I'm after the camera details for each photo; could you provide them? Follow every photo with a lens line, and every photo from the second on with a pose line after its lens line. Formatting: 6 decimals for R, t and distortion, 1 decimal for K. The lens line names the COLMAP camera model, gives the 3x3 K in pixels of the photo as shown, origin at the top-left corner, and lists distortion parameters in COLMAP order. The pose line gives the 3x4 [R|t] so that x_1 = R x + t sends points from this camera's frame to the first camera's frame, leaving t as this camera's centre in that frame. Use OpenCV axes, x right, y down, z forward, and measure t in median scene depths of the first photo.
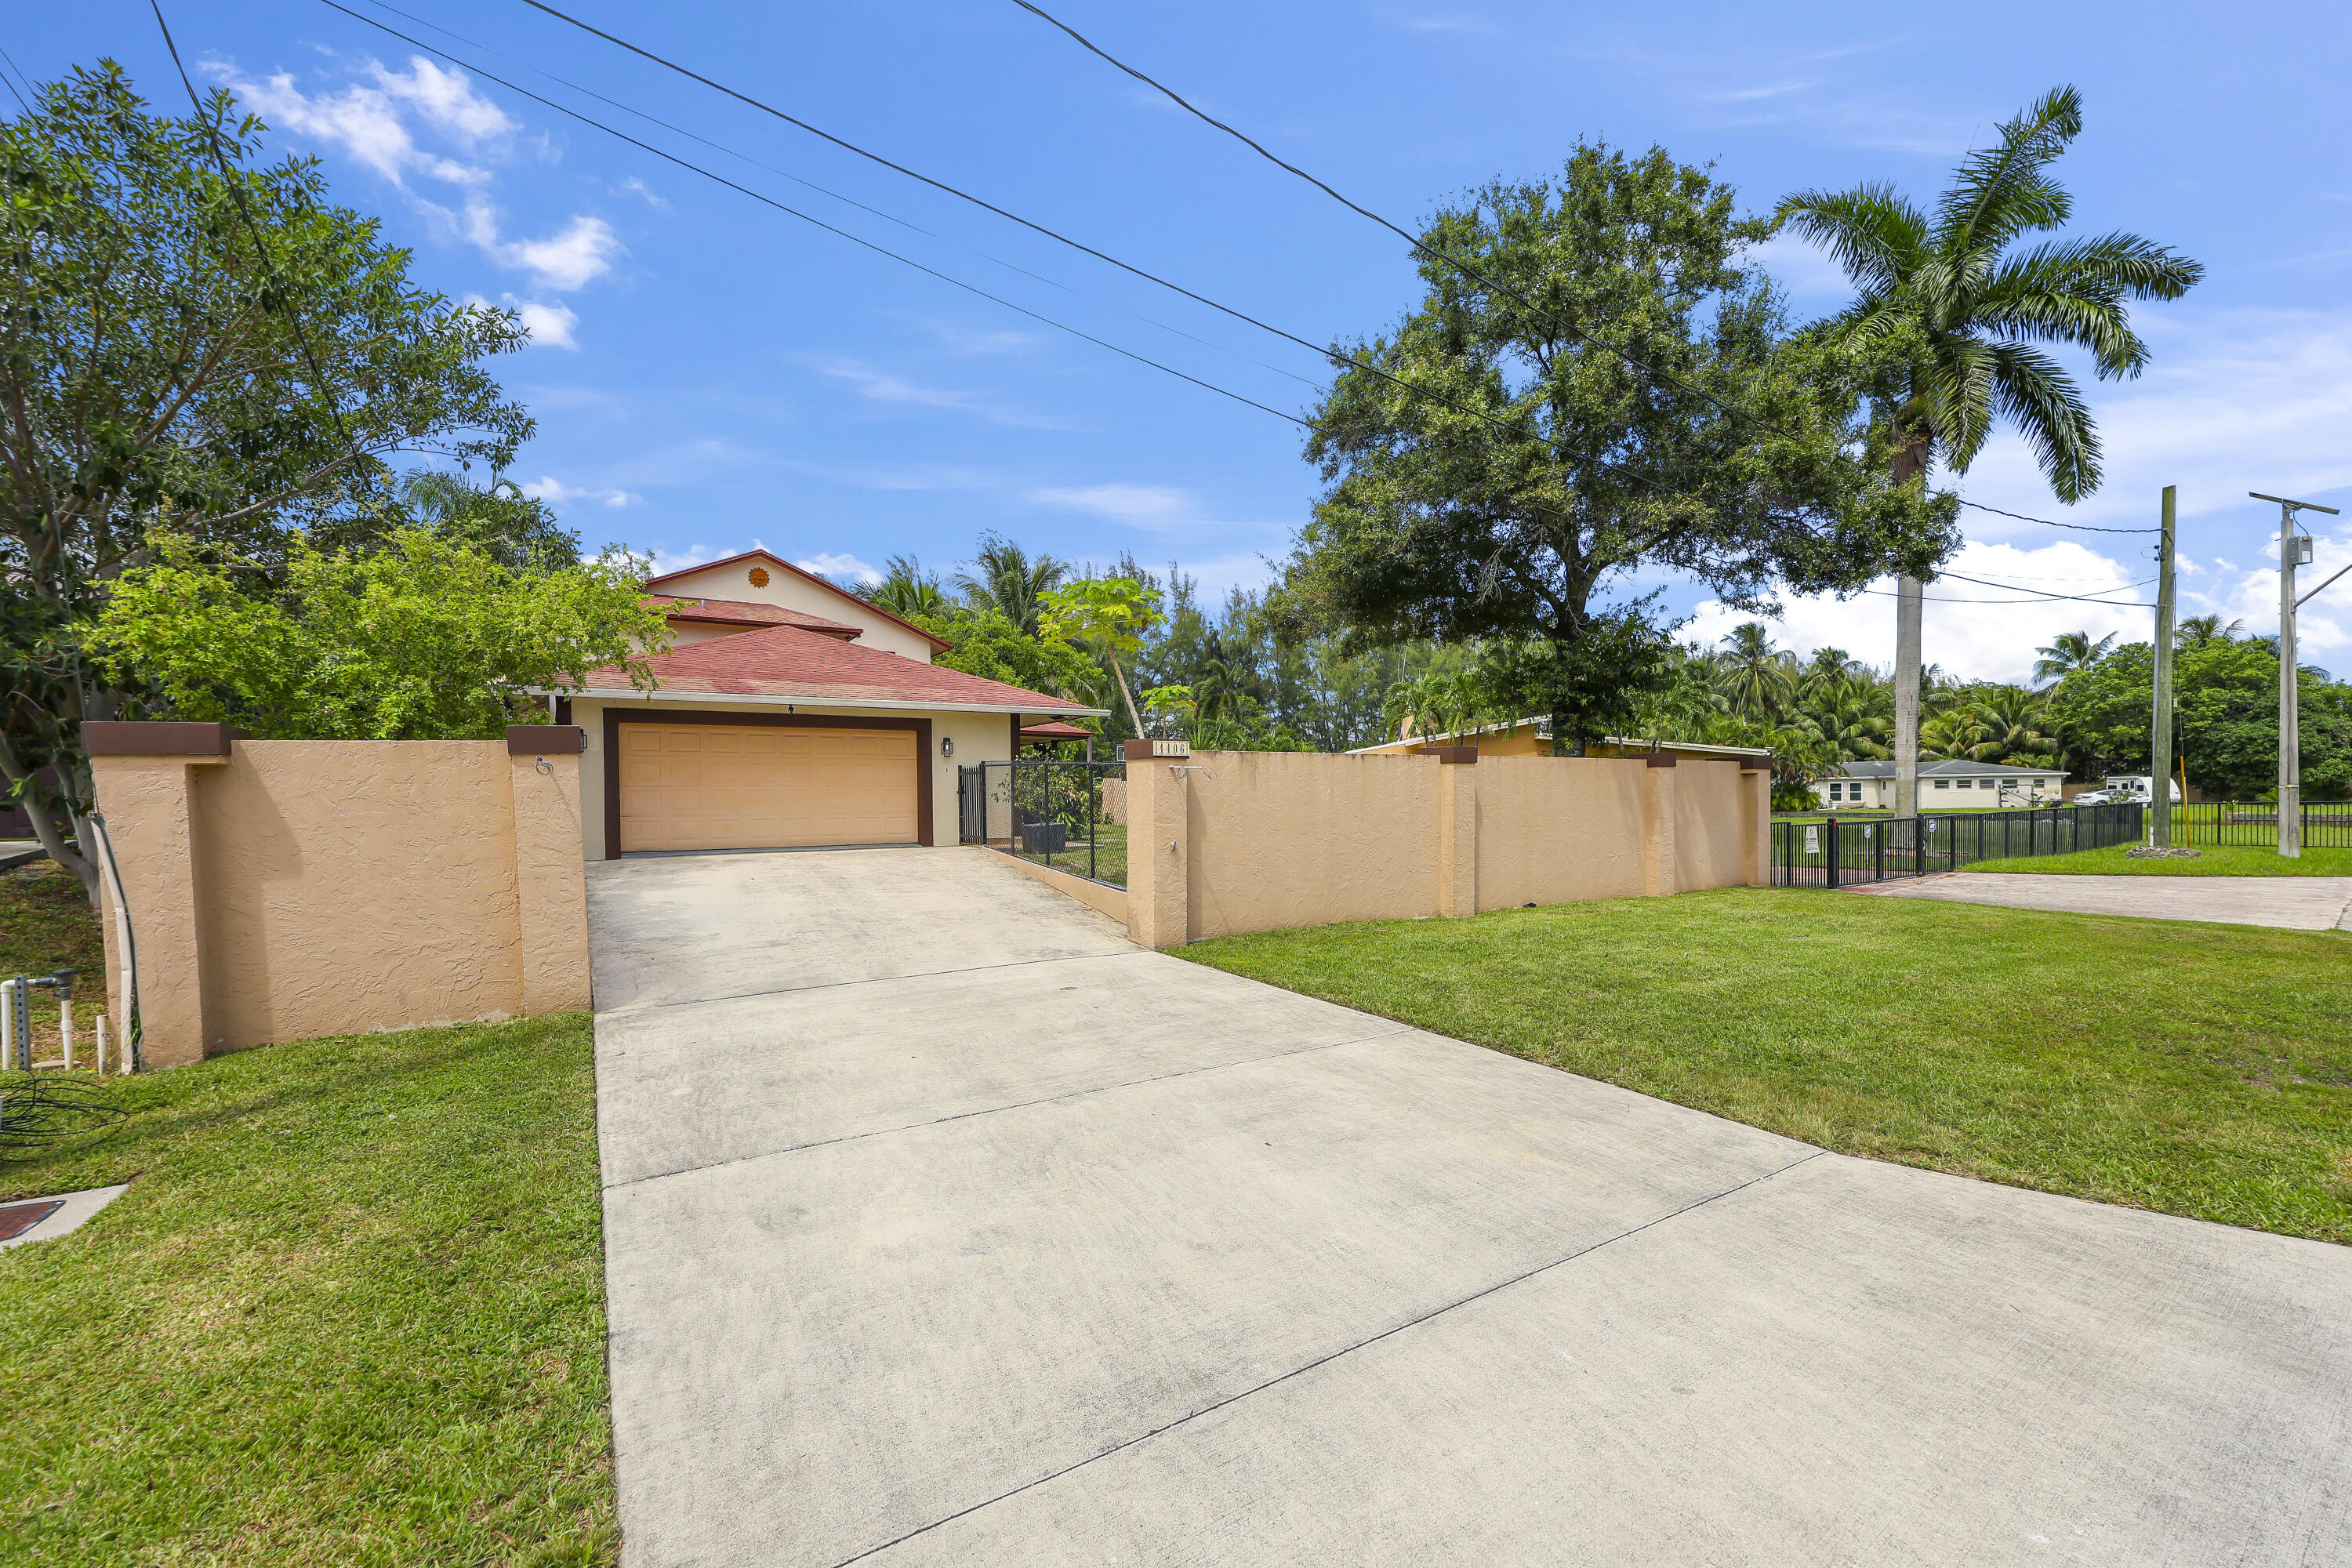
lens RADIAL K [[904.5, 0, 1153.4], [0, 904.5, 837.0], [0, 0, 1]] dist [0.000500, 0.000422]
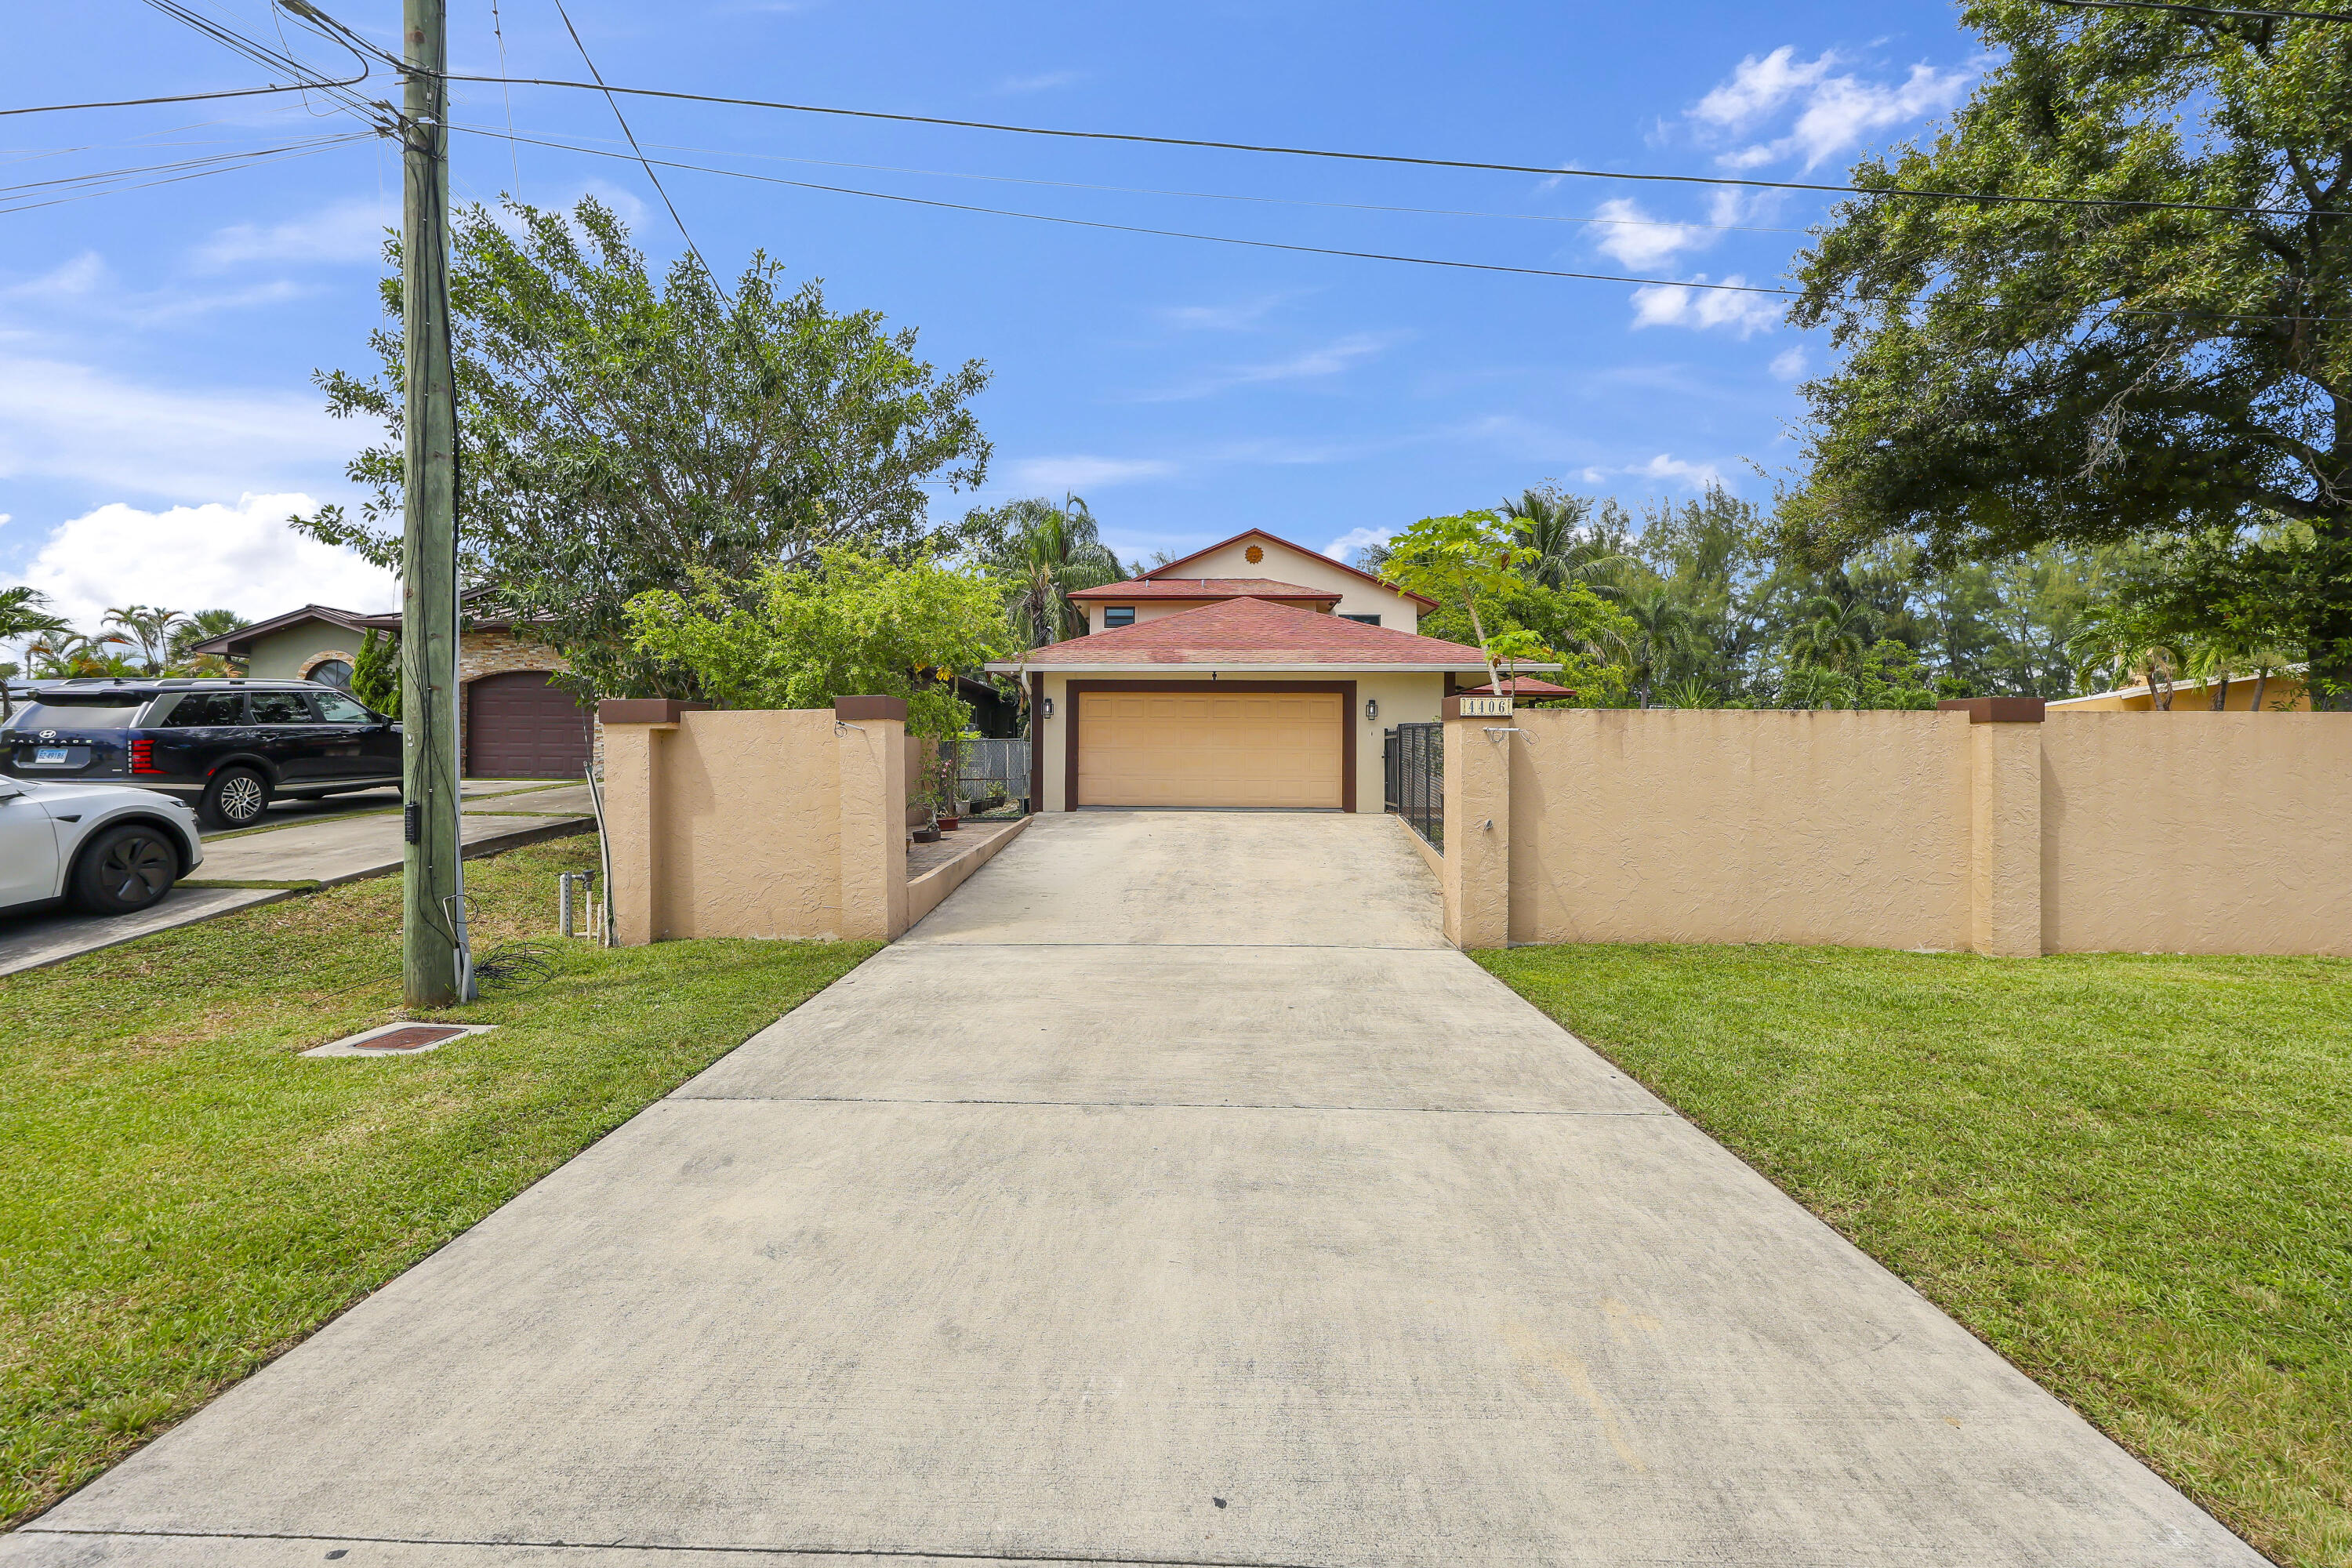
lens RADIAL K [[922.0, 0, 1197.0], [0, 922.0, 755.8], [0, 0, 1]] dist [0.000958, 0.000052]
pose [[0.848199, 0.011936, -0.529544, 0.132384], [-0.038692, 0.998471, -0.039469, -0.005117], [0.528263, 0.053967, 0.847364, 0.081633]]
